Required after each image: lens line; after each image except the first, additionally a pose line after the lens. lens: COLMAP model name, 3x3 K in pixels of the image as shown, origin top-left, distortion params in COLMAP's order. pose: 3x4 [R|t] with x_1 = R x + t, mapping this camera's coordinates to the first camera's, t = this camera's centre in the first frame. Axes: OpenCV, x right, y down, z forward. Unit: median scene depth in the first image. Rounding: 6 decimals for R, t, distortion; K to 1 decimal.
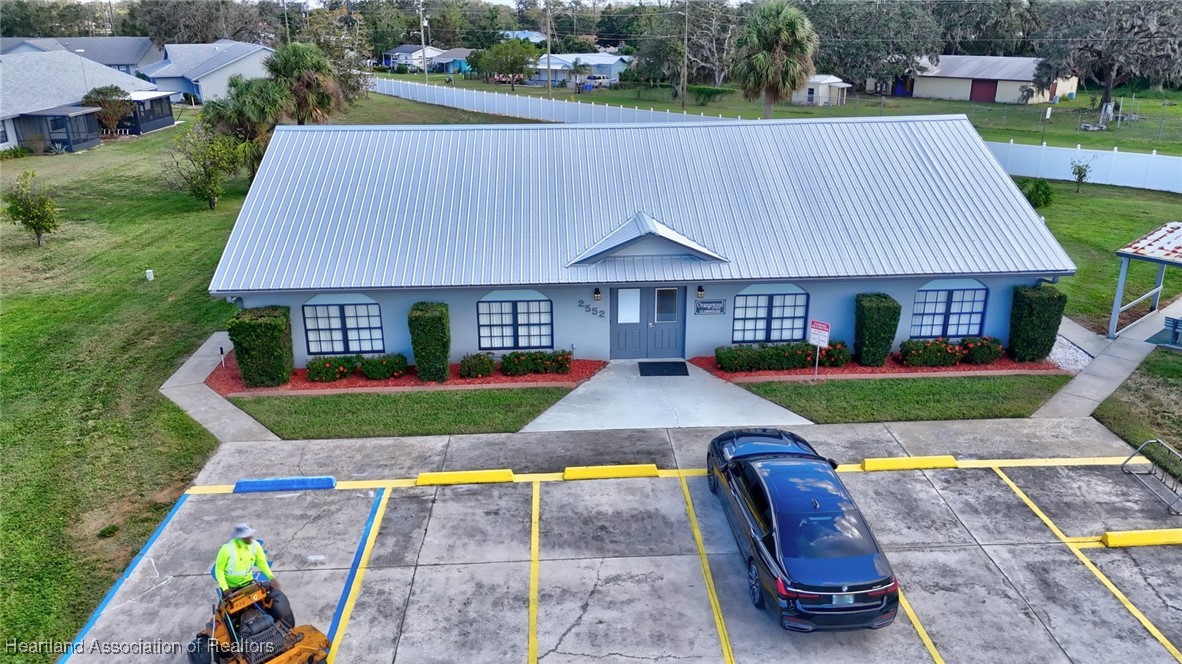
lens RADIAL K [[869.9, 0, 589.8], [0, 869.9, 335.4], [0, 0, 1]] dist [0.055921, -0.049854]
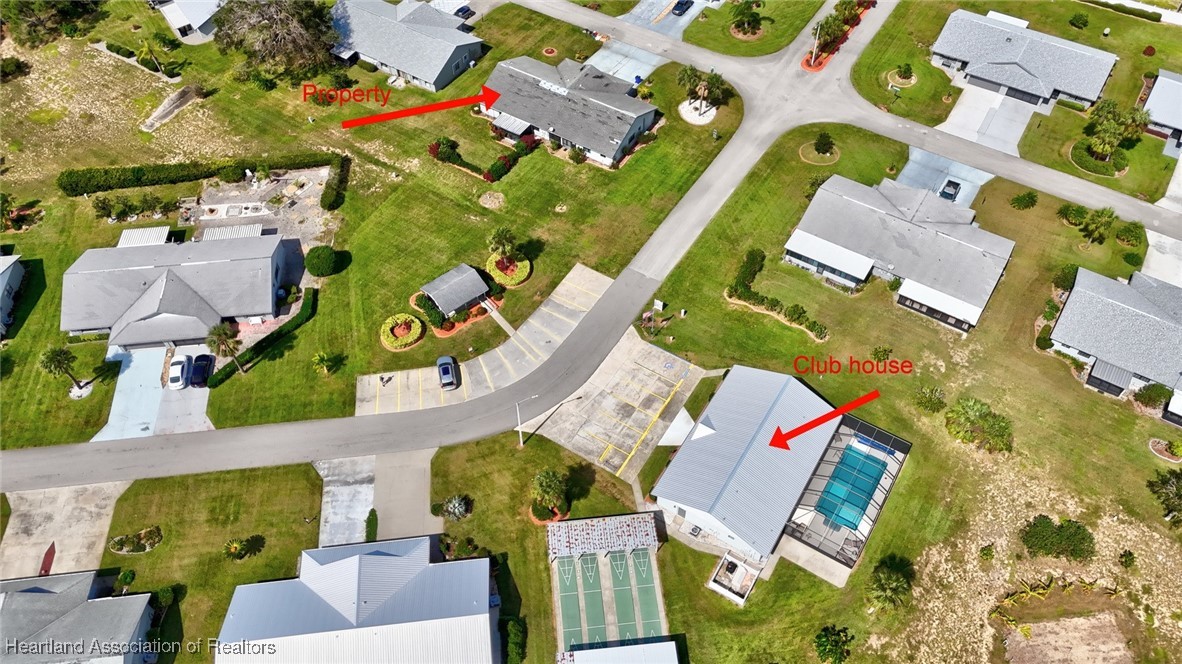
lens RADIAL K [[869.9, 0, 589.9], [0, 869.9, 331.6], [0, 0, 1]] dist [0.055921, -0.049854]
pose [[-0.569821, 0.661114, -0.488090, 2.381272], [-0.274445, 0.406750, 0.871341, -4.267776], [0.774586, 0.630462, -0.050336, 0.442720]]
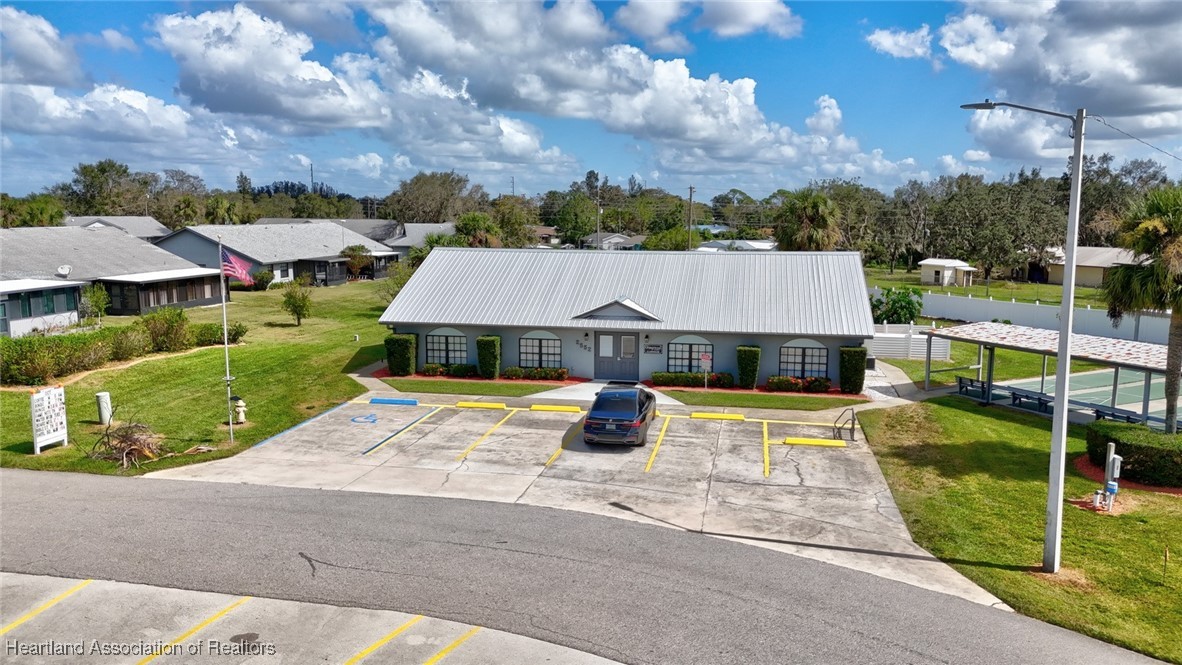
lens RADIAL K [[869.9, 0, 592.9], [0, 869.9, 329.3], [0, 0, 1]] dist [0.055921, -0.049854]
pose [[0.972926, 0.045420, -0.226610, 0.407903], [-0.093552, 0.973977, -0.206438, 0.290717], [0.211336, 0.222049, 0.951857, -0.630587]]
